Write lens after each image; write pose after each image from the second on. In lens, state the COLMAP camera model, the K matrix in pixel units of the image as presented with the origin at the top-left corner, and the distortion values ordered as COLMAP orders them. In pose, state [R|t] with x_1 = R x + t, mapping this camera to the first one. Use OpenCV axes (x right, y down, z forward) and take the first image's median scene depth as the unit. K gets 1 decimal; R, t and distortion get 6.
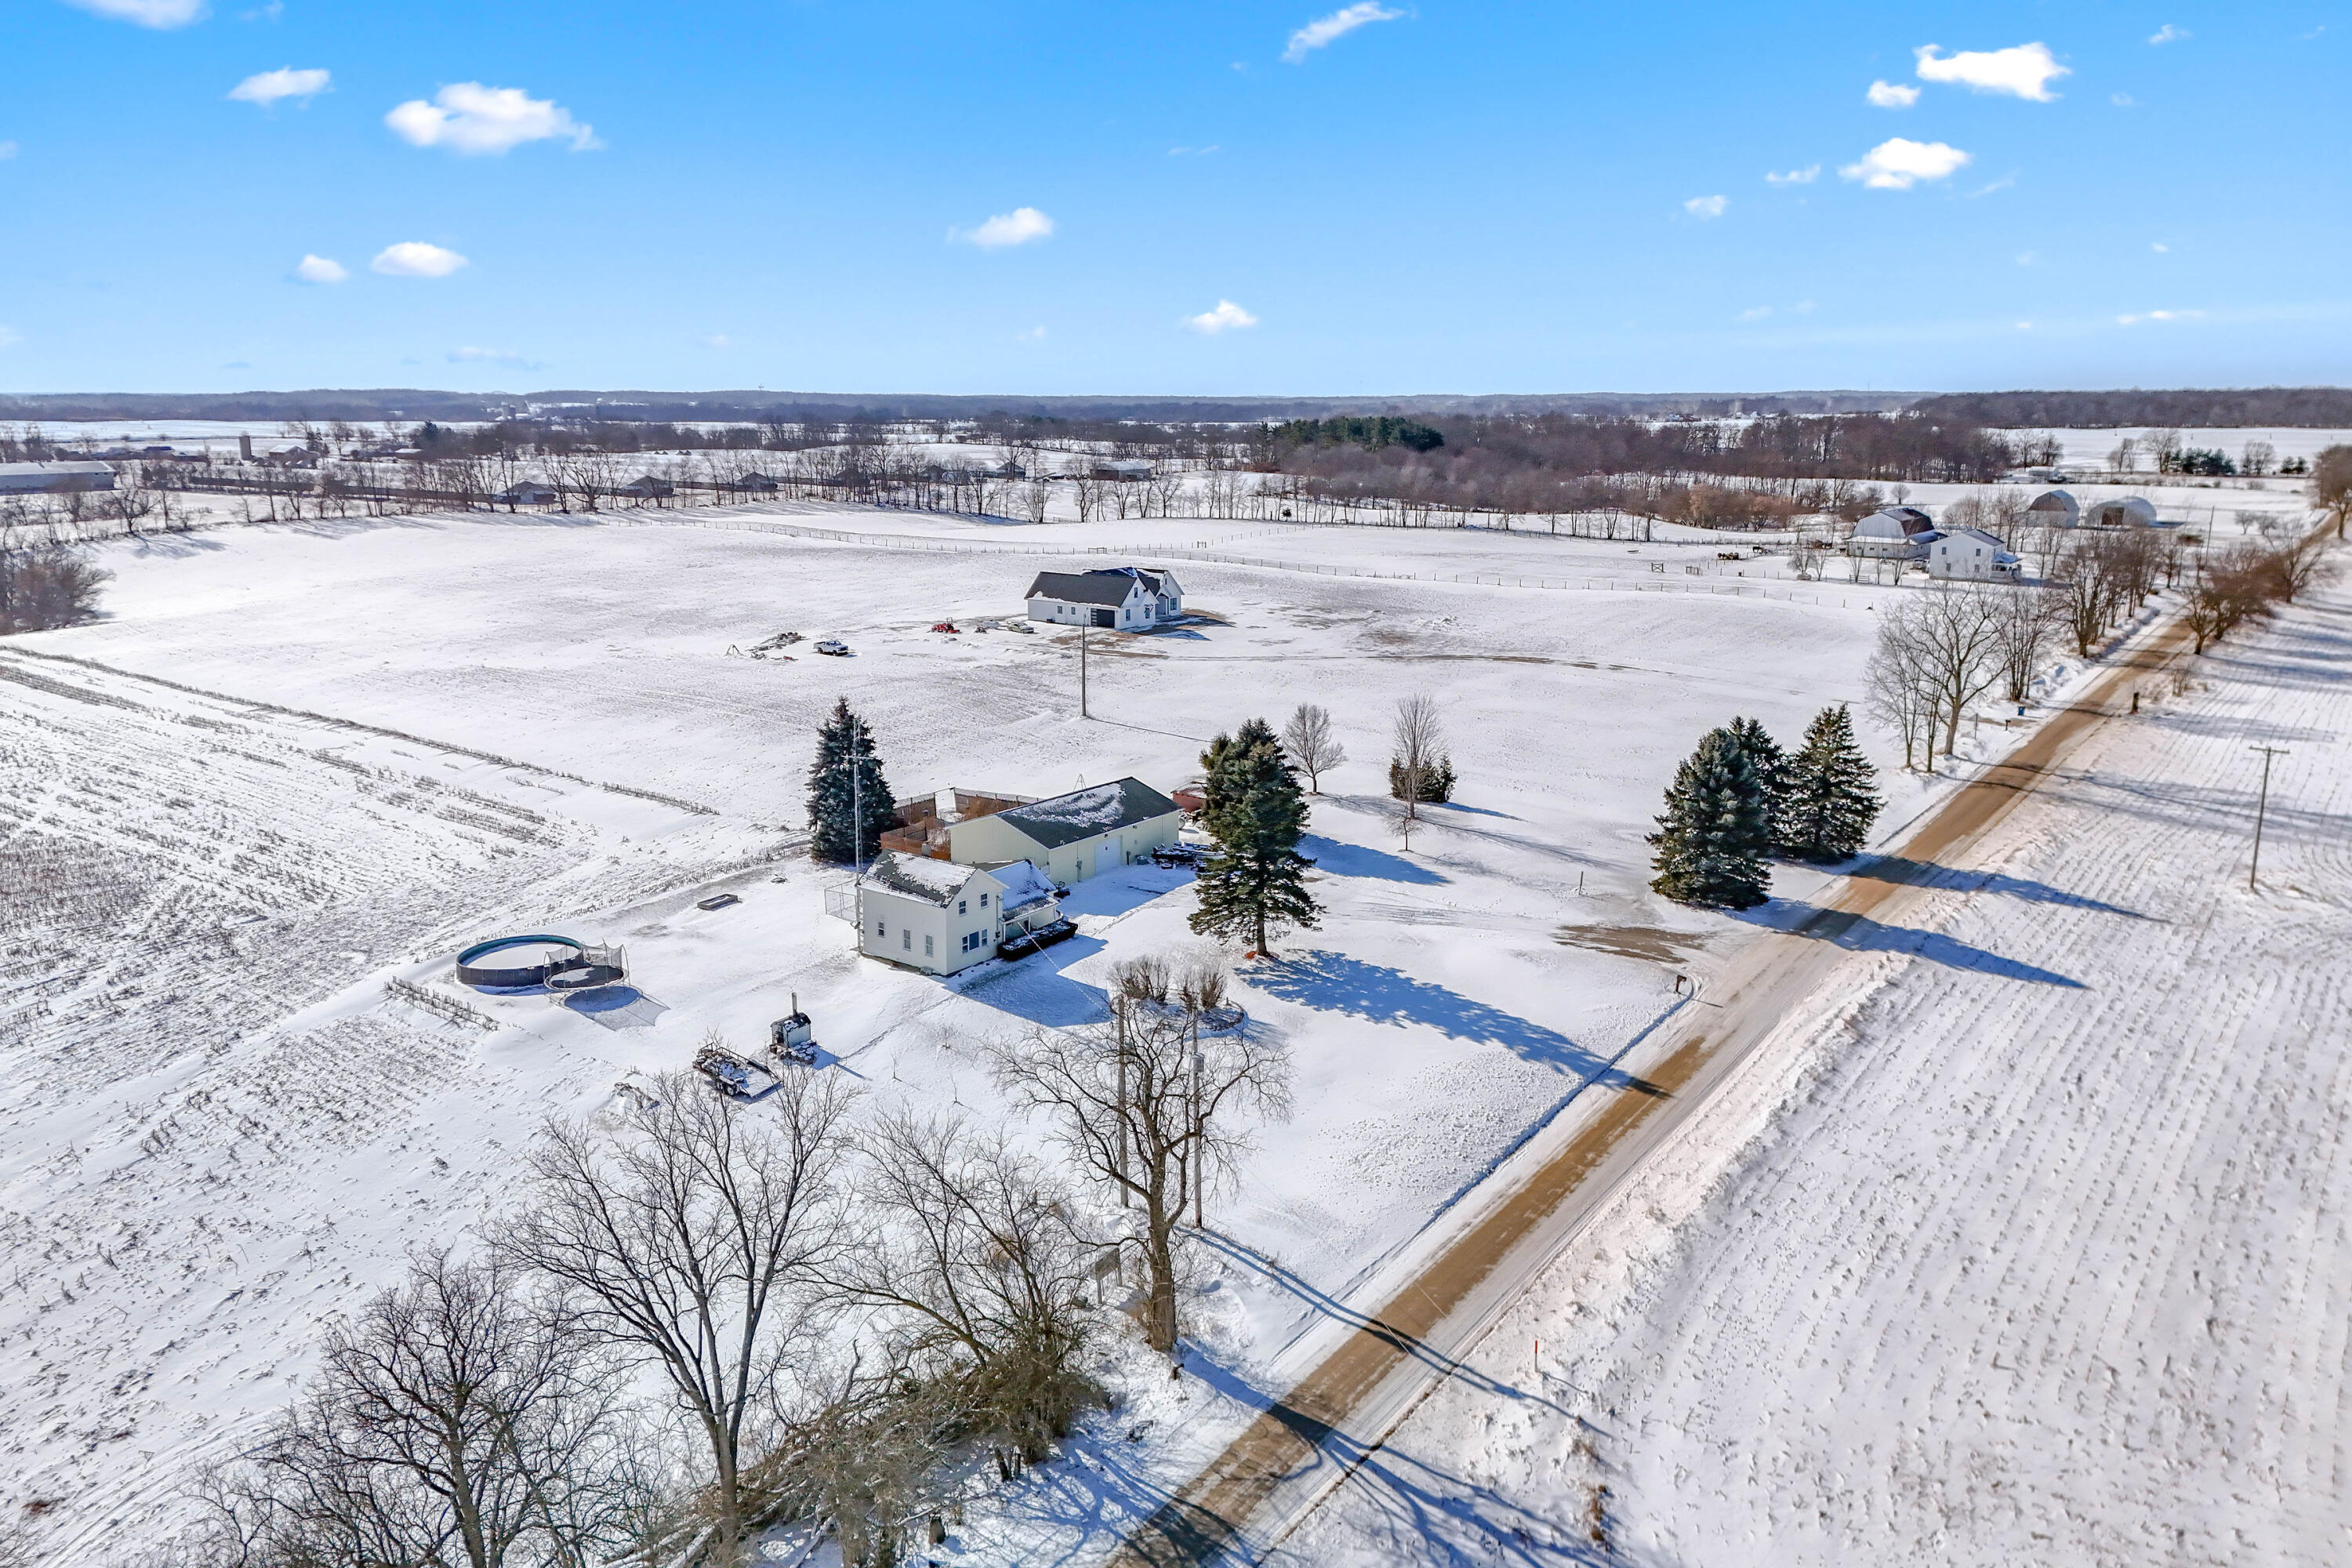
lens RADIAL K [[1735.4, 0, 1188.7], [0, 1735.4, 629.3], [0, 0, 1]] dist [0.093638, -0.095784]
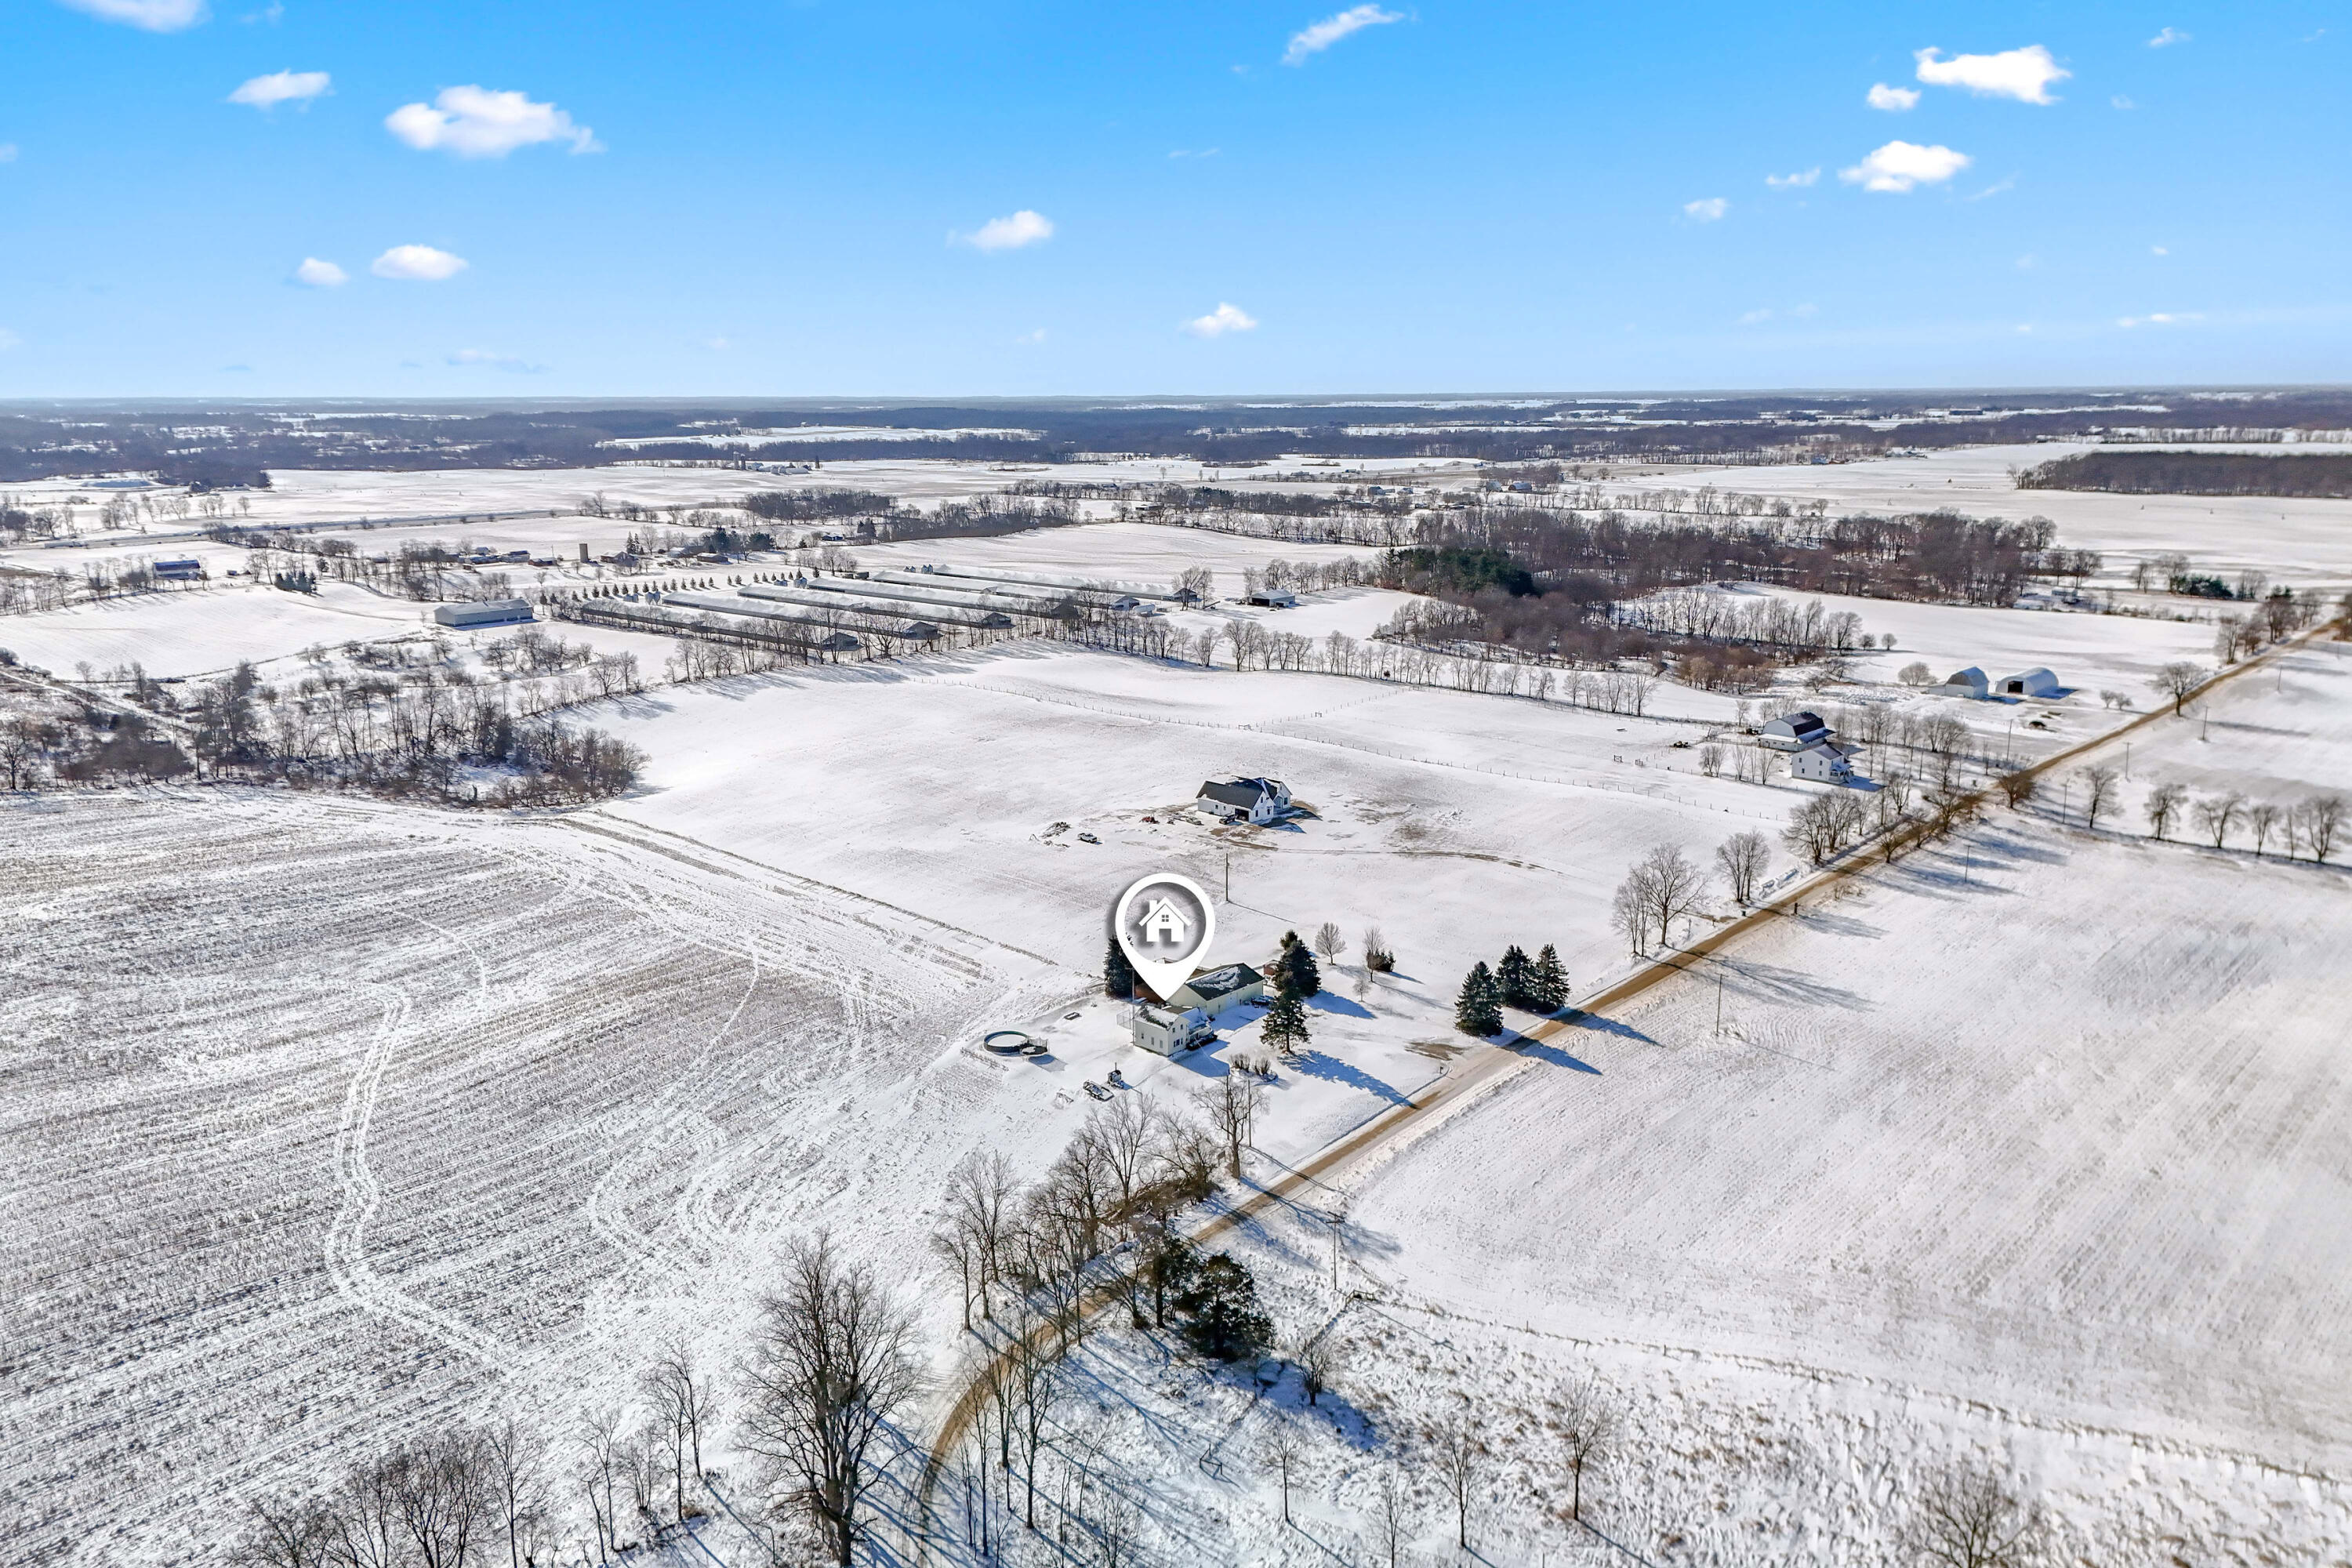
lens RADIAL K [[1735.4, 0, 1188.7], [0, 1735.4, 629.3], [0, 0, 1]] dist [0.093638, -0.095784]
pose [[0.995304, 0.011548, -0.096112, 0.128468], [-0.011245, 0.999930, 0.003694, -0.420730], [0.096148, -0.002596, 0.995364, -1.496399]]
